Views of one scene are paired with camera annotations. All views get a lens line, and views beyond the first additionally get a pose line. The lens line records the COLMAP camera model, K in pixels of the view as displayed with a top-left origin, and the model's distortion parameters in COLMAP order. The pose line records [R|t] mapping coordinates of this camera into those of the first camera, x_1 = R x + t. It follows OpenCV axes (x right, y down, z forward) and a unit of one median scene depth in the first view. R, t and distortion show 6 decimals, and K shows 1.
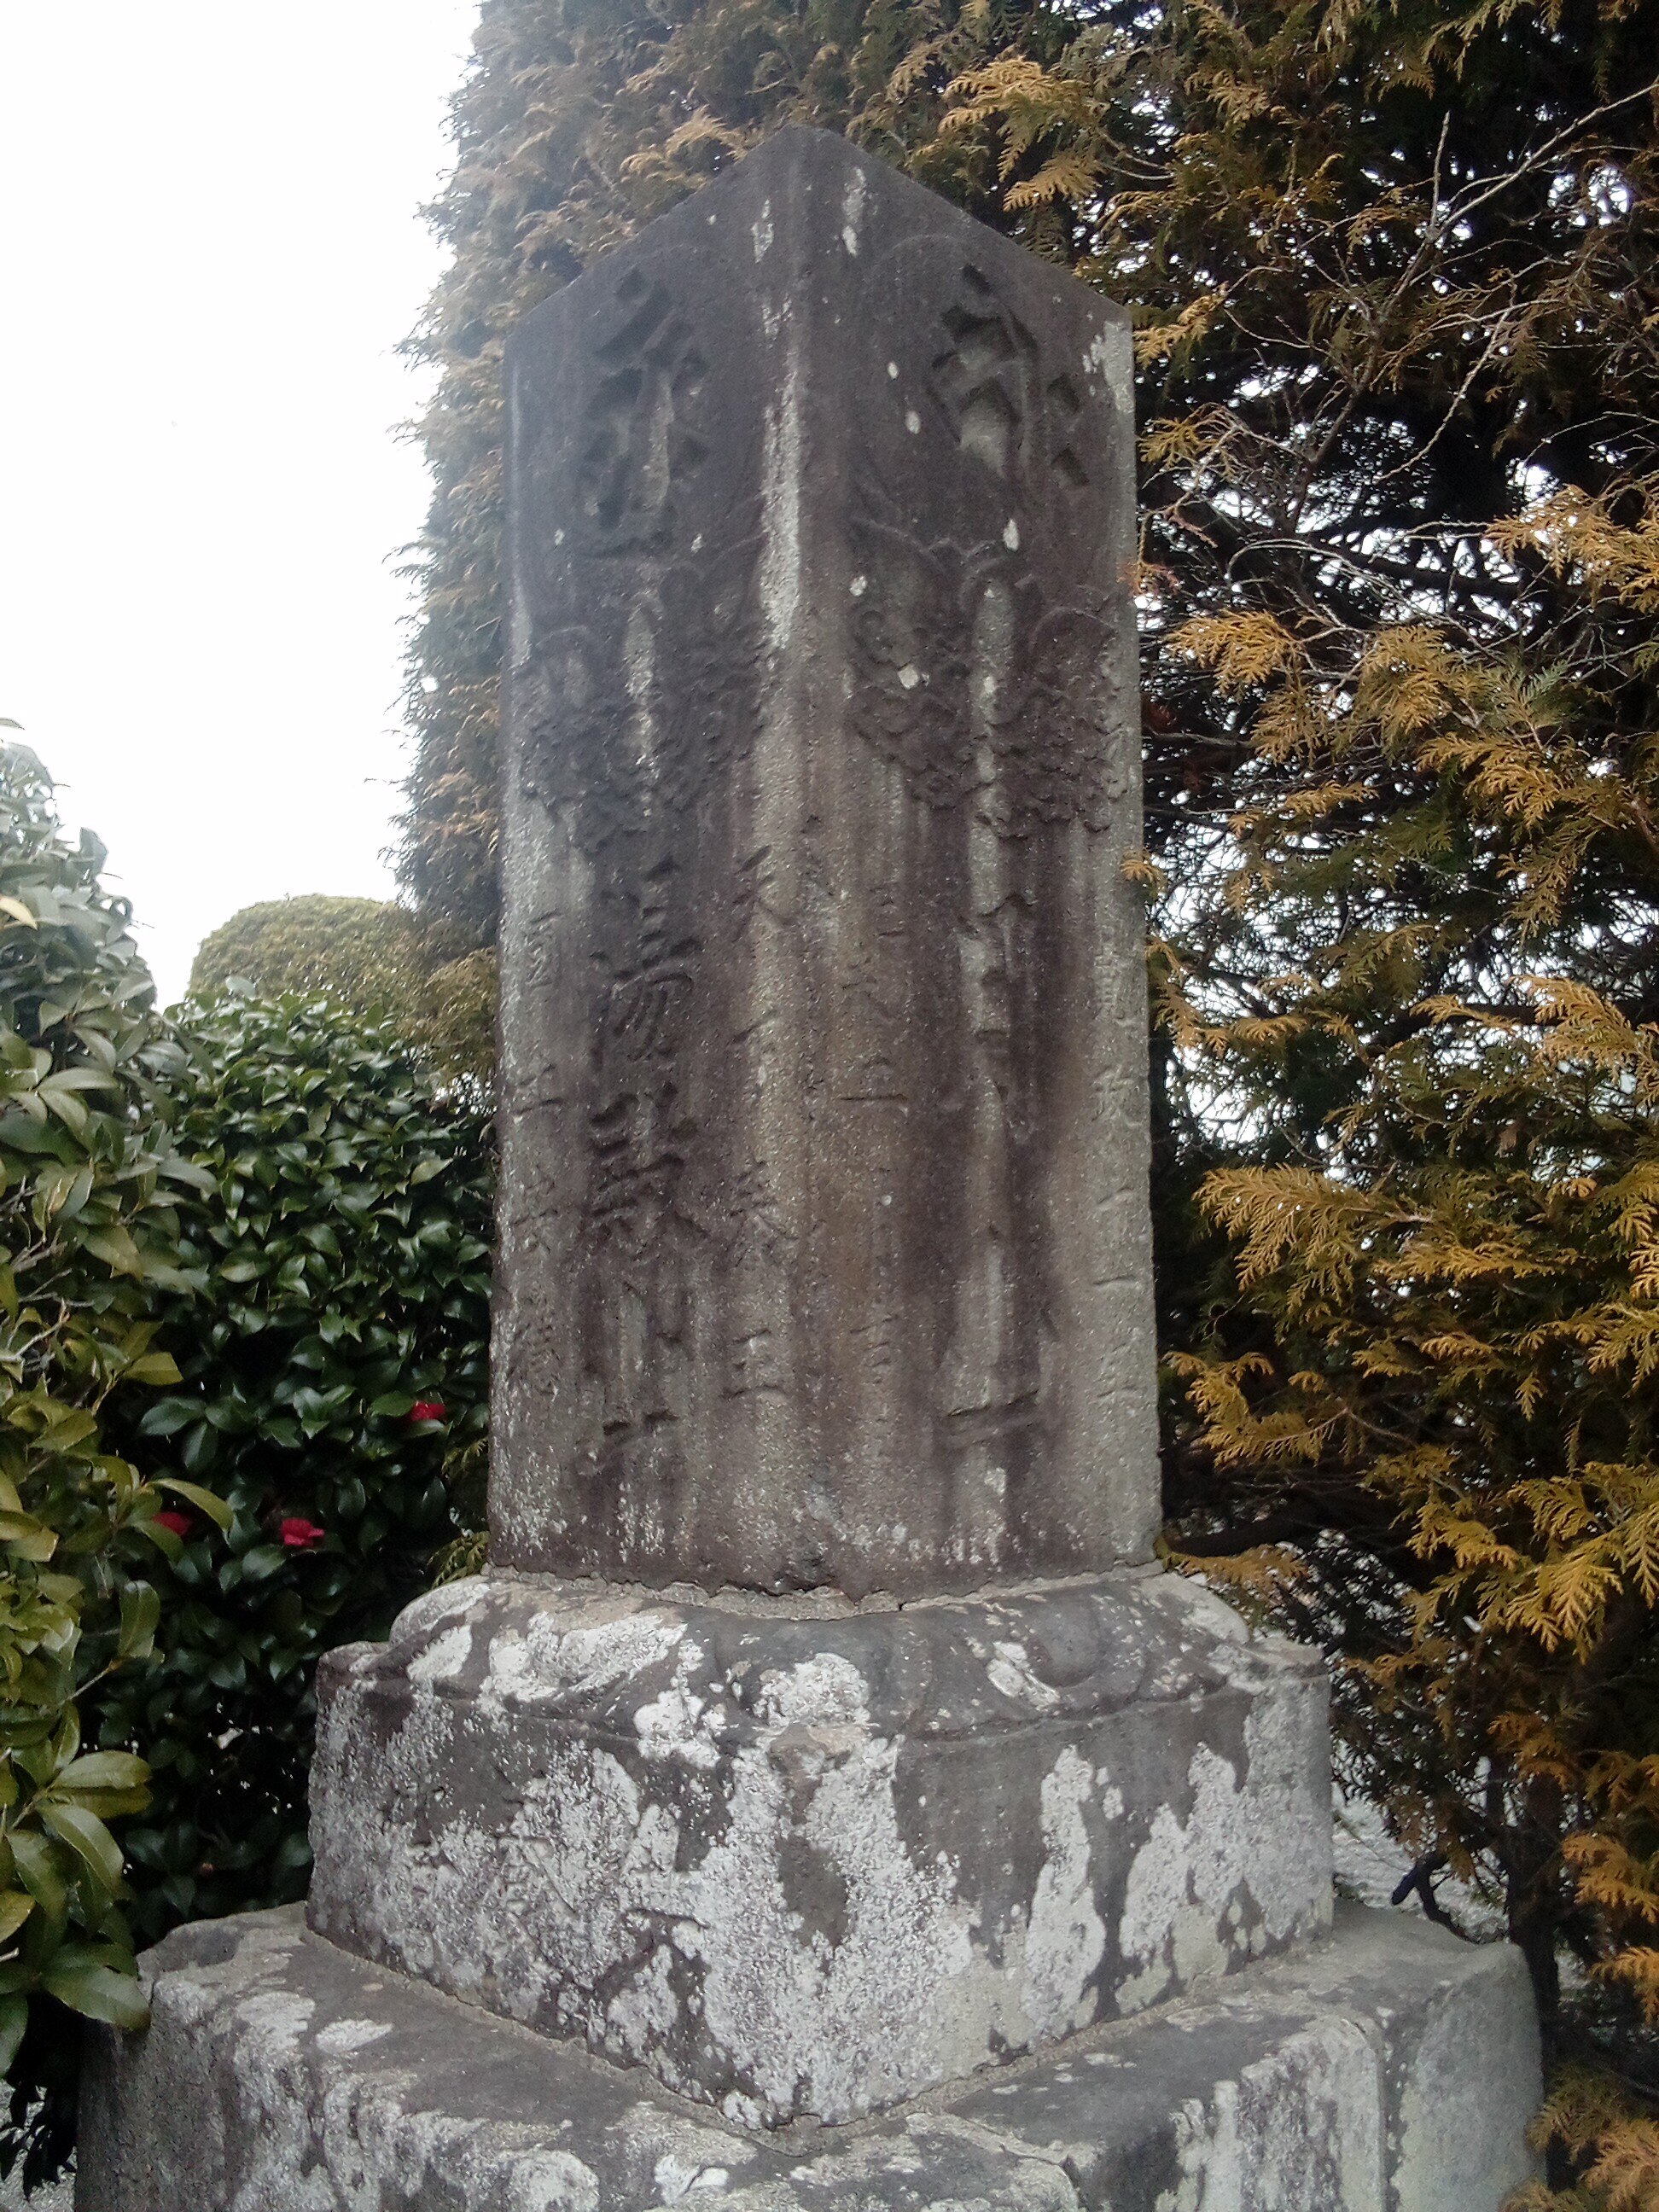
lens RADIAL K [[1900.5, 0, 830.9], [0, 1900.5, 1107.1], [0, 0, 1]] dist [0.034811, -0.059225]
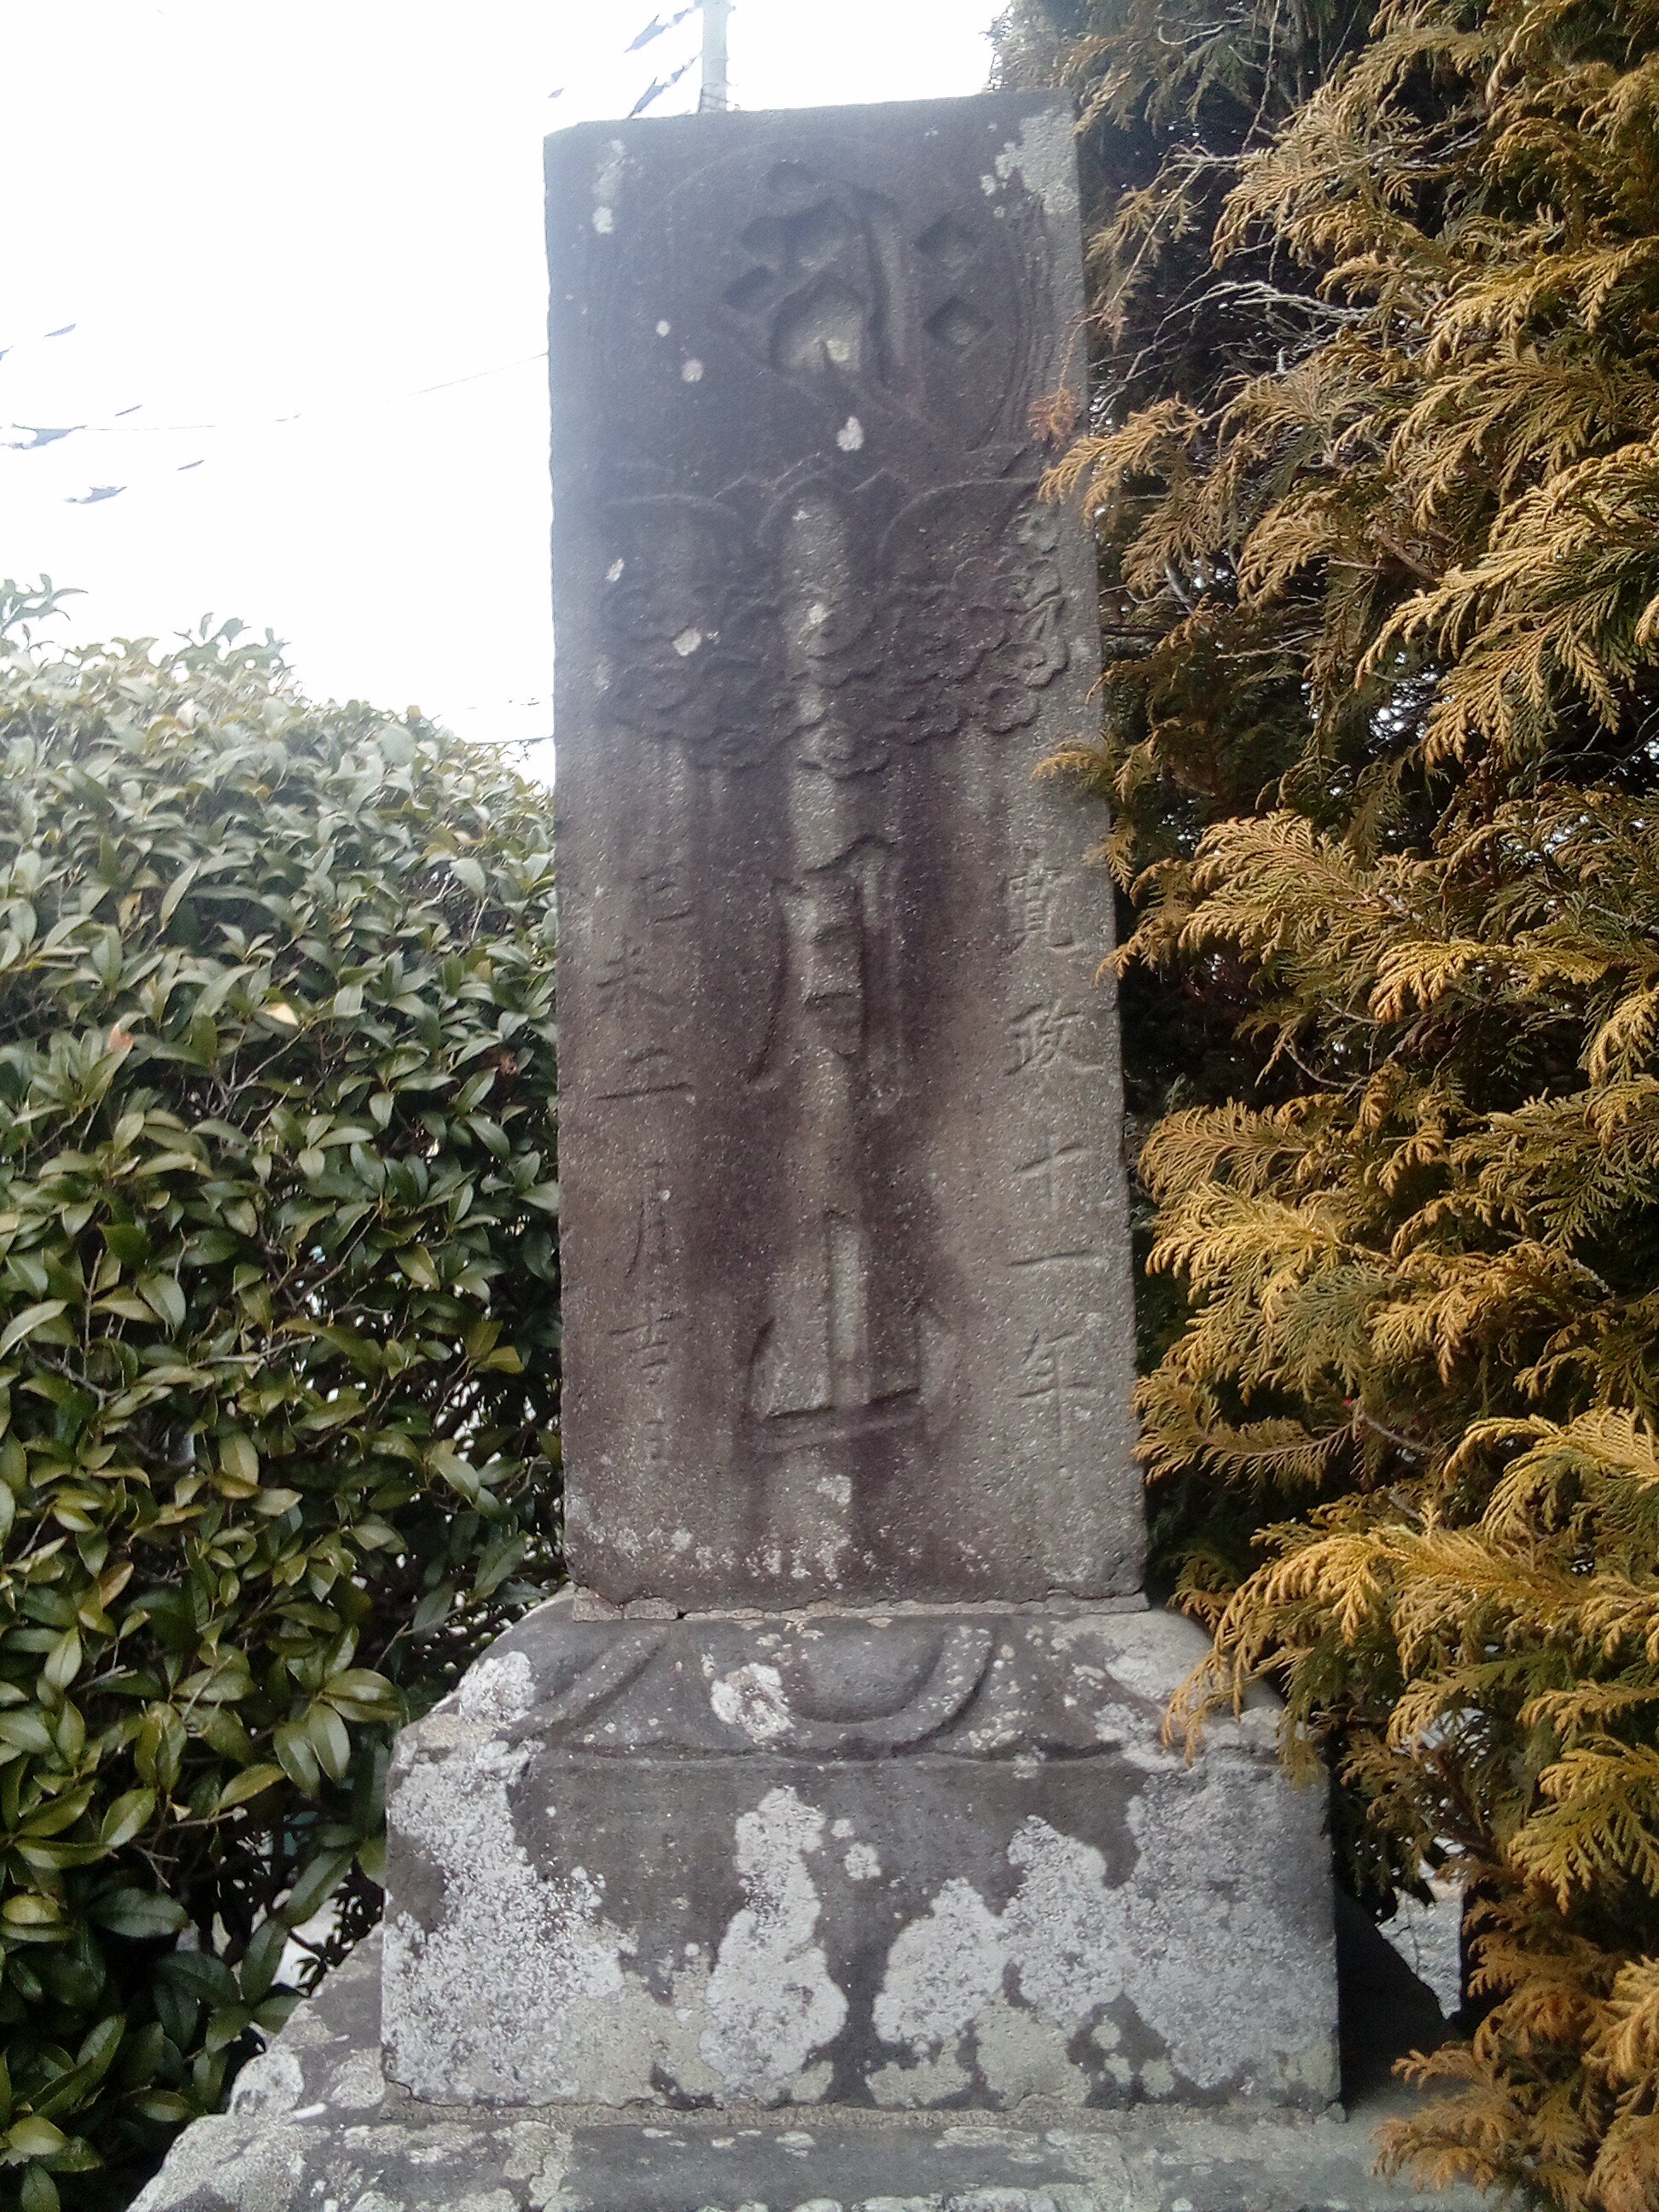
lens RADIAL K [[1900.5, 0, 832.0], [0, 1900.5, 1107.6], [0, 0, 1]] dist [0.034811, -0.059225]
pose [[0.672242, -0.098624, -0.733732, 0.807969], [0.117416, 0.992746, -0.025864, 0.040101], [0.730961, -0.068765, 0.678946, 0.411134]]
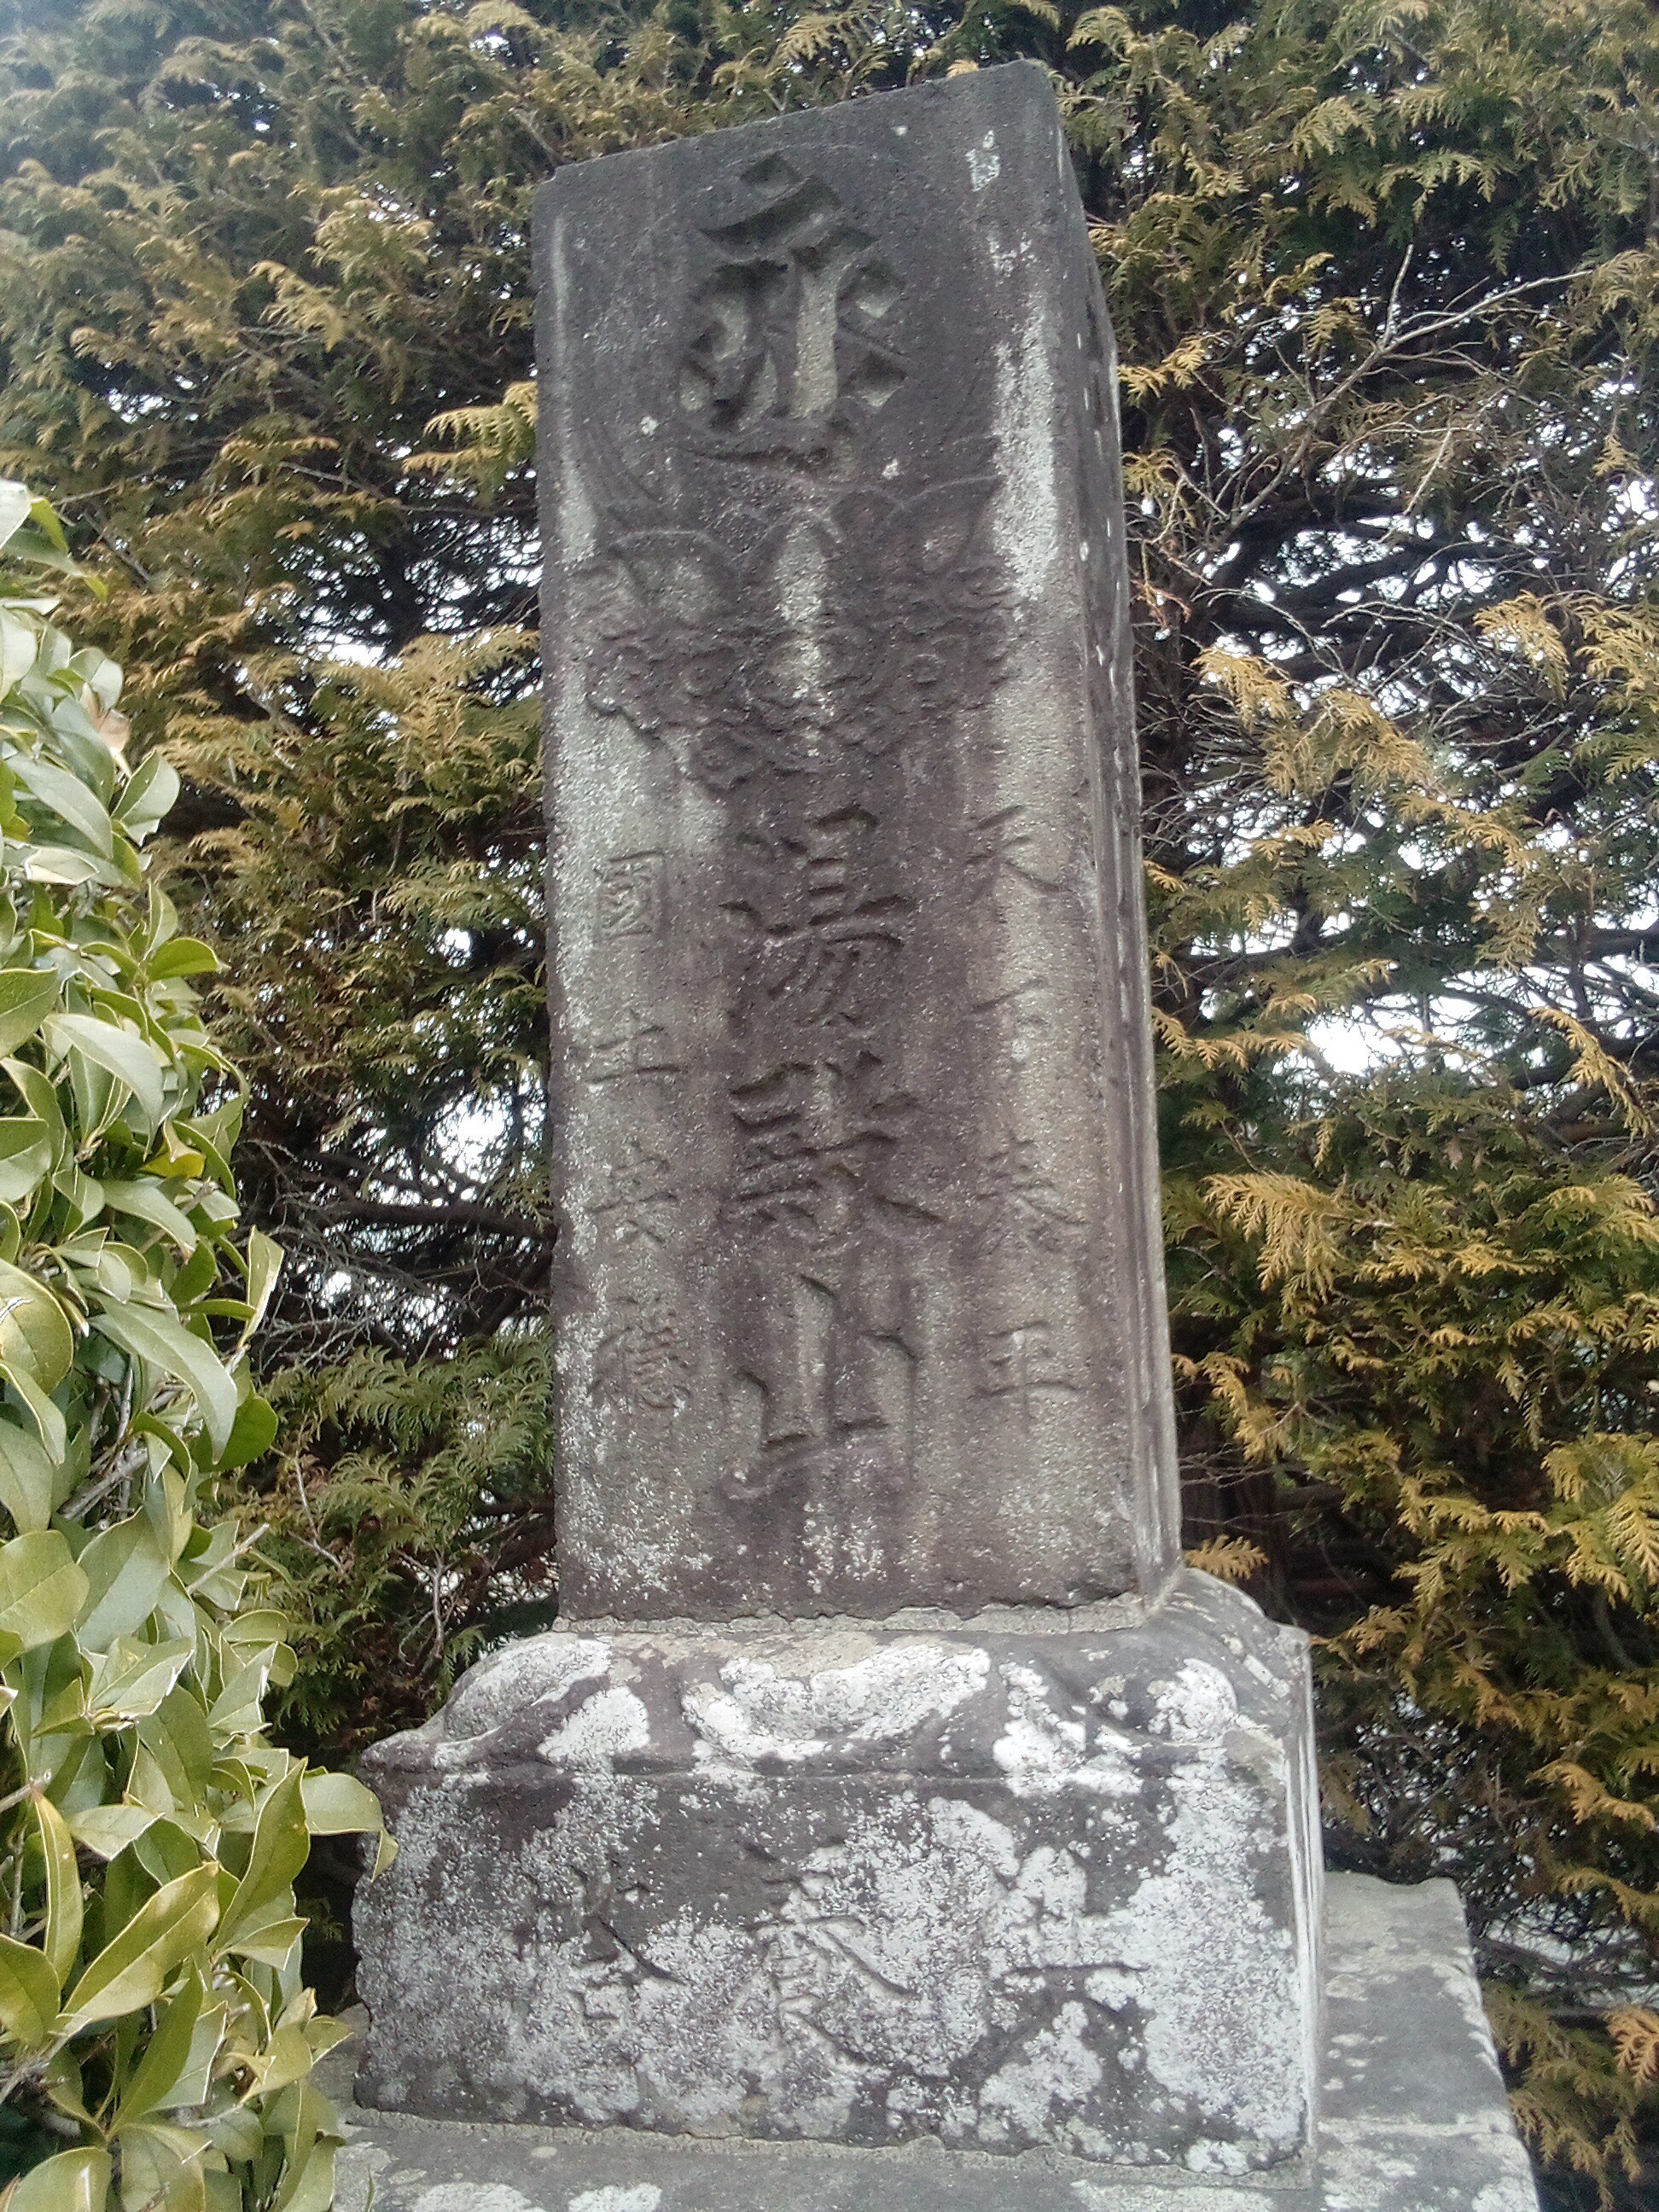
lens RADIAL K [[1900.5, 0, 823.3], [0, 1900.5, 1107.9], [0, 0, 1]] dist [0.034811, -0.059225]
pose [[0.851686, 0.053229, 0.521343, -0.581982], [-0.036551, 0.998439, -0.042230, 0.053076], [-0.522777, 0.016911, 0.852302, 0.248726]]
